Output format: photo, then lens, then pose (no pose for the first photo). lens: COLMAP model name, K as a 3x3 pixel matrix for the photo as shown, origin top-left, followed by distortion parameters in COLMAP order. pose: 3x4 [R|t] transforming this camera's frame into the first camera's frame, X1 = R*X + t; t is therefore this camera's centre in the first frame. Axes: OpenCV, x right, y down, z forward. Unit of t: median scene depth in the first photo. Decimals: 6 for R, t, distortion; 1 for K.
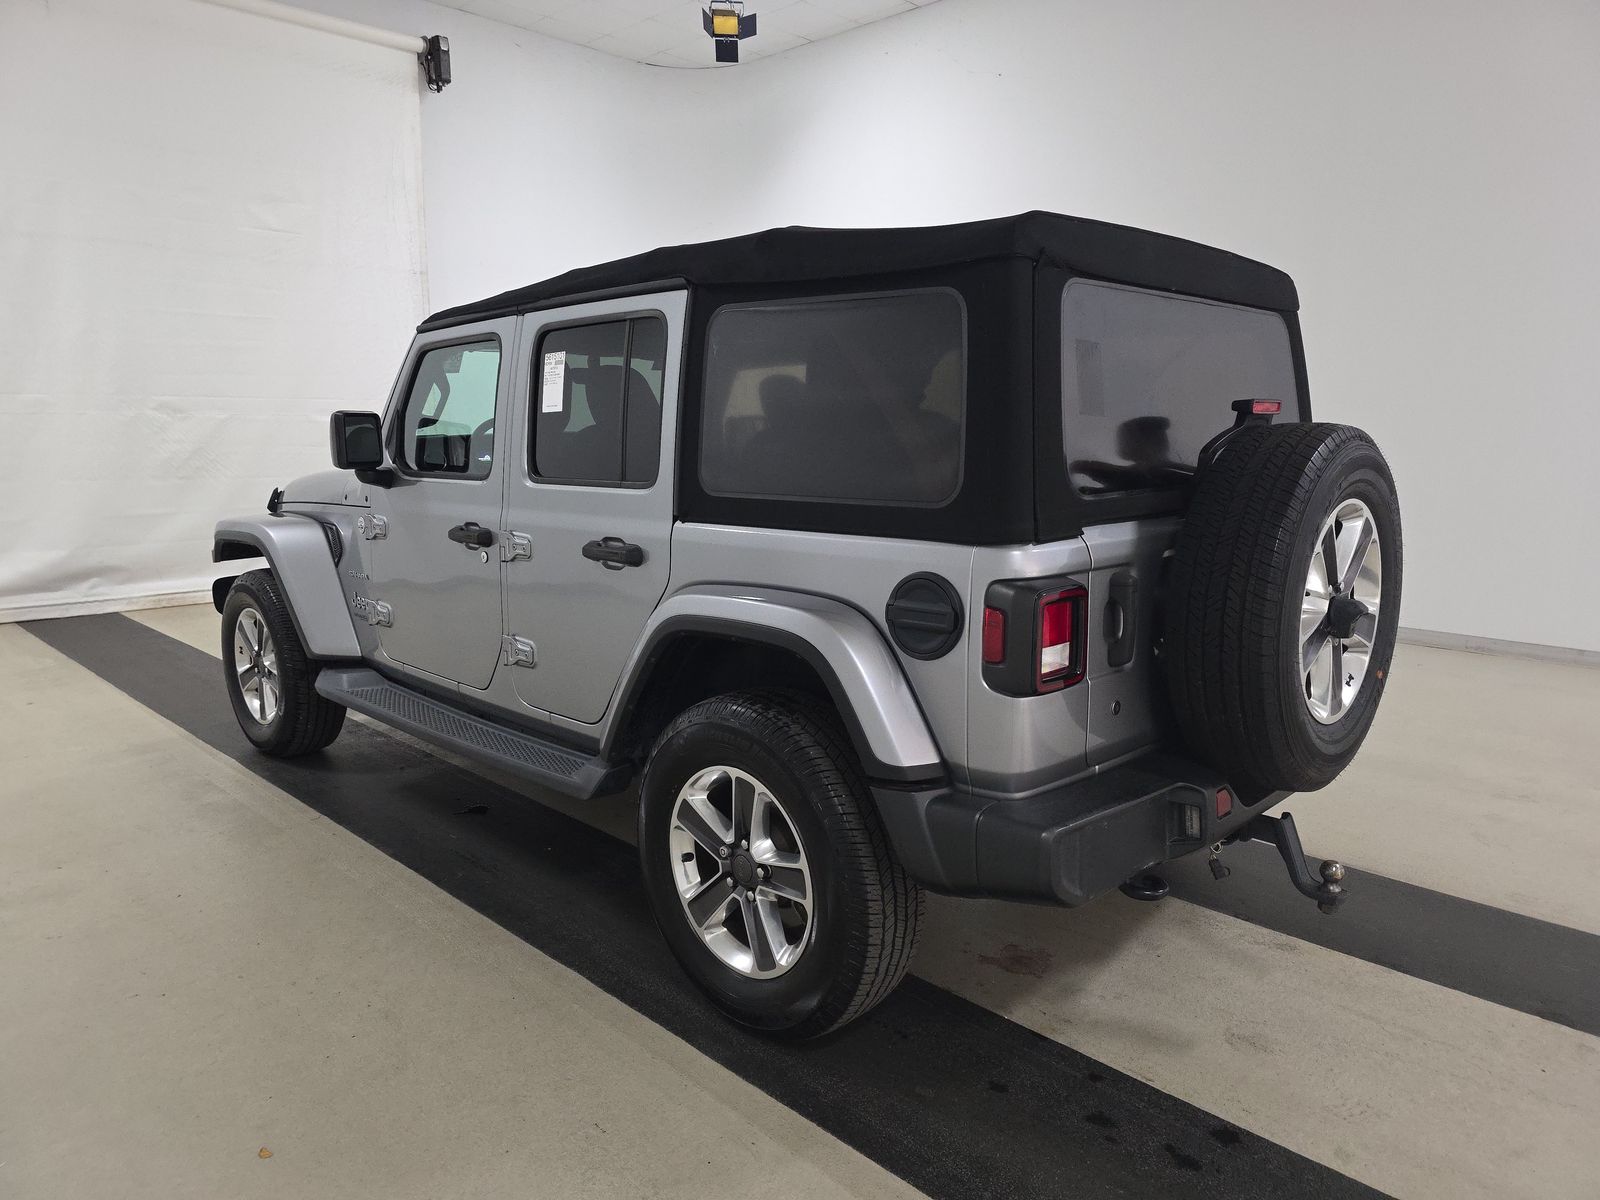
lens RADIAL K [[1087.7, 0, 790.6], [0, 1087.7, 593.8], [0, 0, 1]] dist [0.010371, -0.000208]
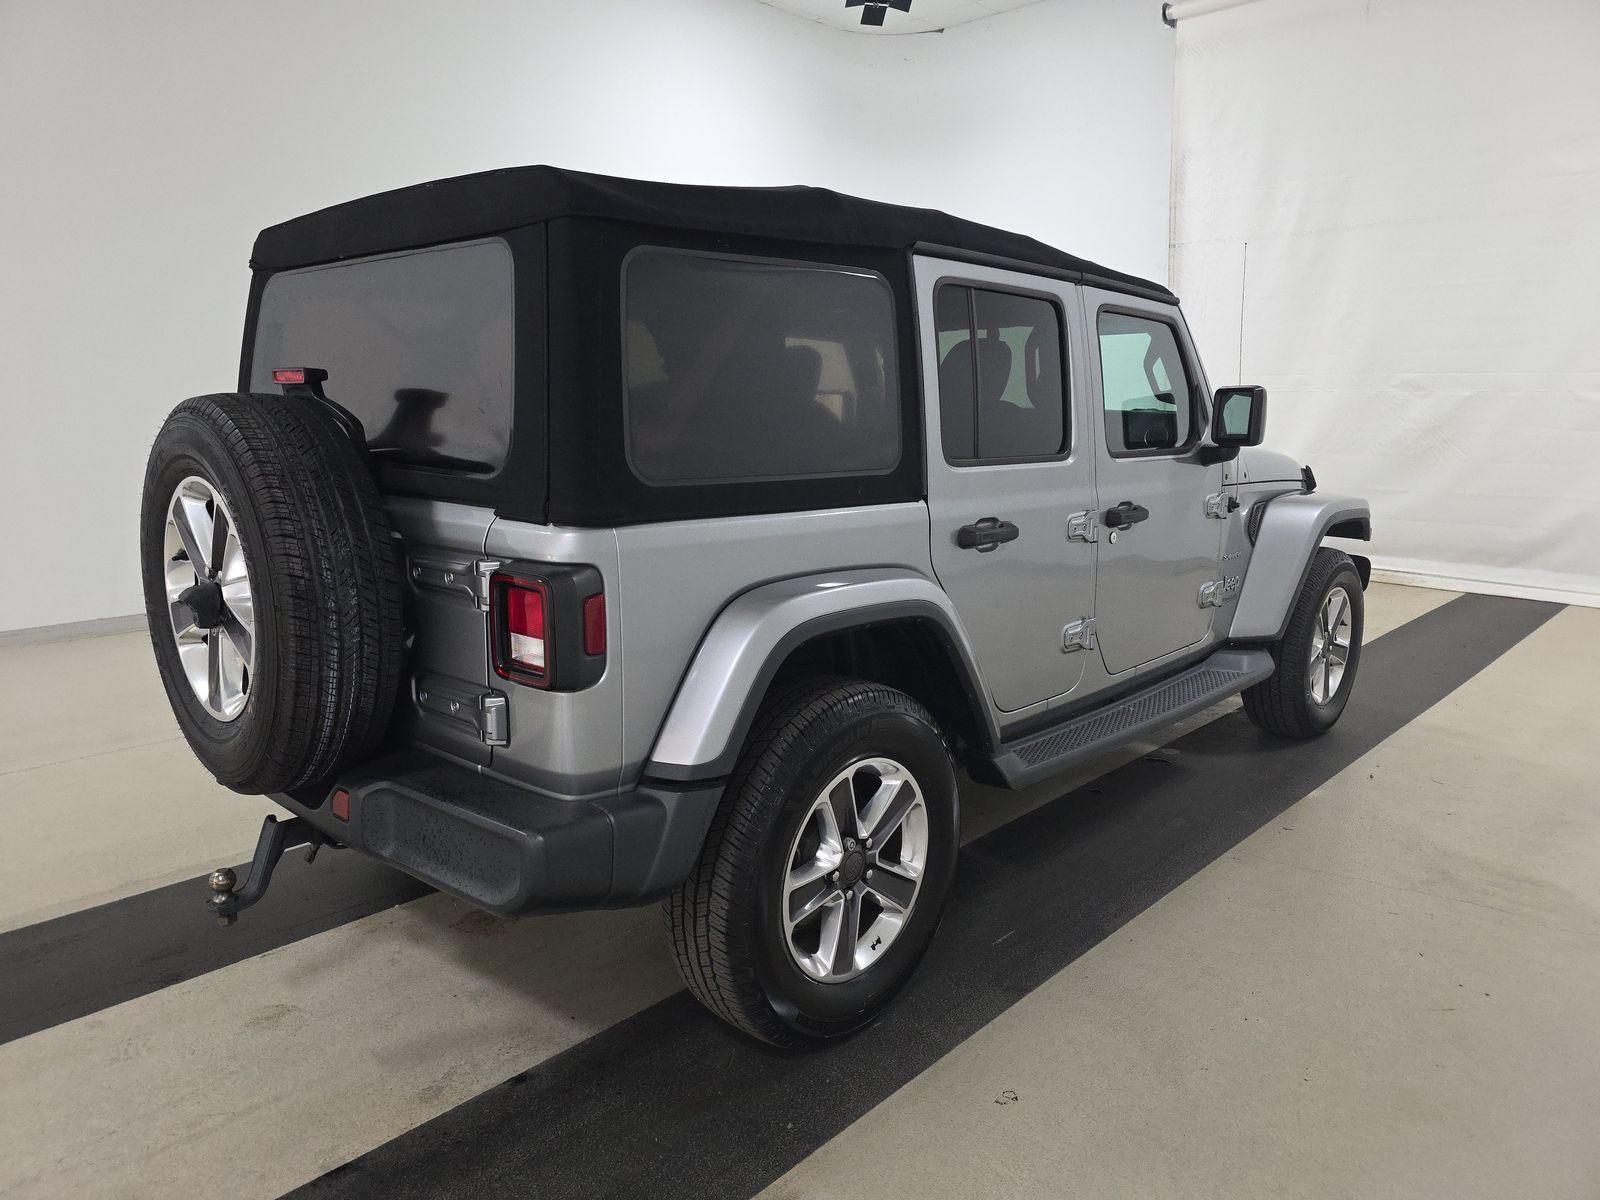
lens RADIAL K [[1087.7, 0, 790.6], [0, 1087.7, 593.8], [0, 0, 1]] dist [0.010371, -0.000208]
pose [[0.015084, 0.182998, -0.982998, 1.159689], [-0.166382, 0.969862, 0.177999, -0.190497], [0.985946, 0.160868, 0.045077, 1.181088]]
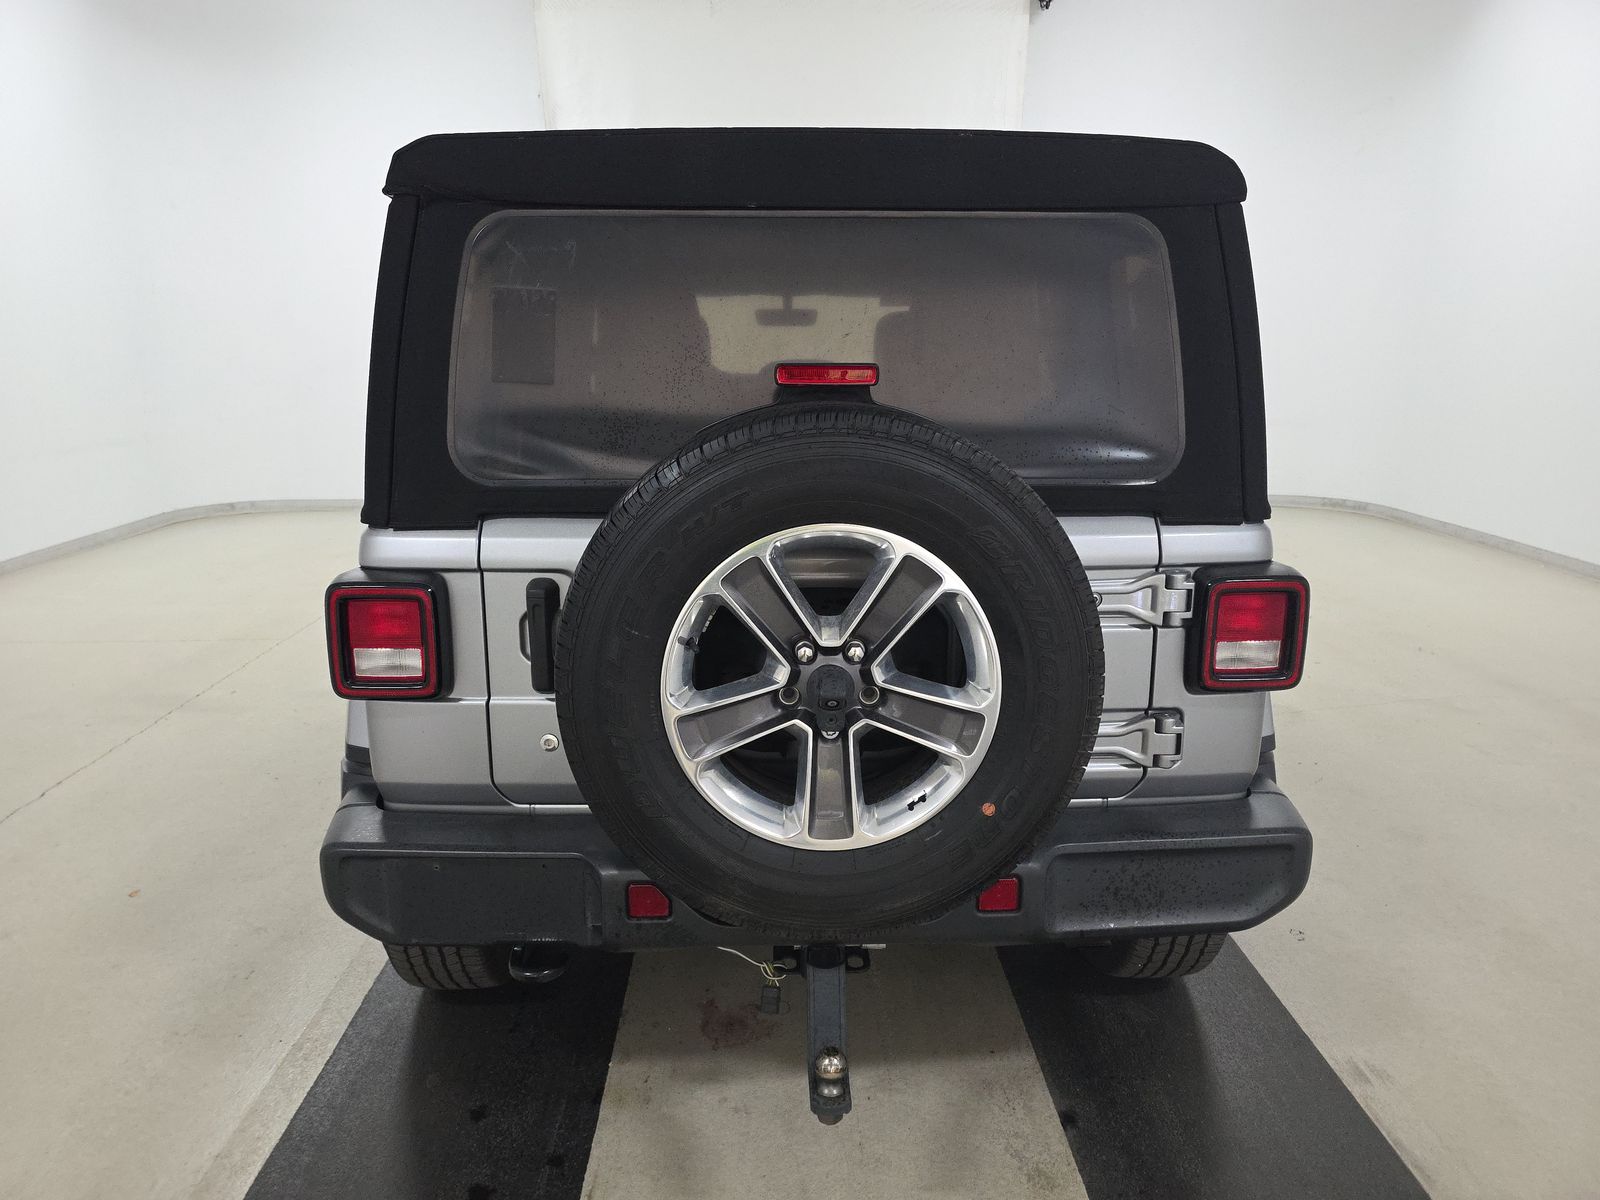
lens RADIAL K [[1087.7, 0, 790.6], [0, 1087.7, 593.8], [0, 0, 1]] dist [0.010371, -0.000208]
pose [[0.719941, 0.158102, -0.675787, 0.755254], [-0.111927, 0.987411, 0.111767, -0.091358], [0.684951, -0.004827, 0.728574, 0.415251]]
